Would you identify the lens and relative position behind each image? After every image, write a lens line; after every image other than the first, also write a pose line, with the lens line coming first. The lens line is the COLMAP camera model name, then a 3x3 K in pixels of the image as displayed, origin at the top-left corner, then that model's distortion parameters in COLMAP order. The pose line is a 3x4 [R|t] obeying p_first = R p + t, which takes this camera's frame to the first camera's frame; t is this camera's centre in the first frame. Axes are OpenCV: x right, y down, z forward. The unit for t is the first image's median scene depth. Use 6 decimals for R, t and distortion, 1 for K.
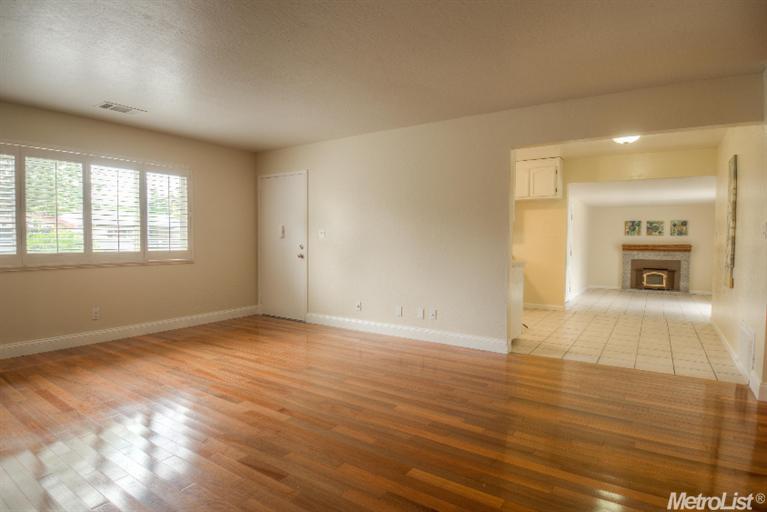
lens RADIAL K [[418.5, 0, 383.5], [0, 418.5, 256.0], [0, 0, 1]] dist [-0.005195, -0.000948]
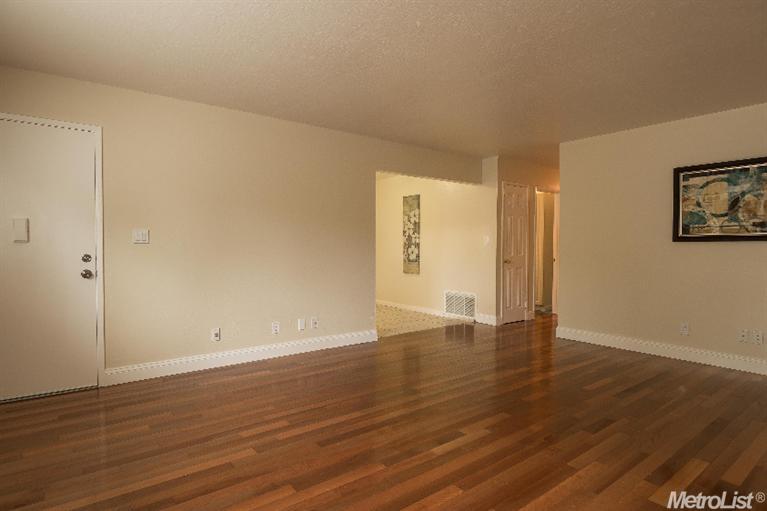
lens RADIAL K [[418.5, 0, 383.5], [0, 418.5, 255.5], [0, 0, 1]] dist [-0.005195, -0.000948]
pose [[0.312604, -0.026931, 0.949502, -0.675636], [0.031753, 0.999336, 0.017890, -0.024719], [-0.949353, 0.024557, 0.313252, 0.481273]]
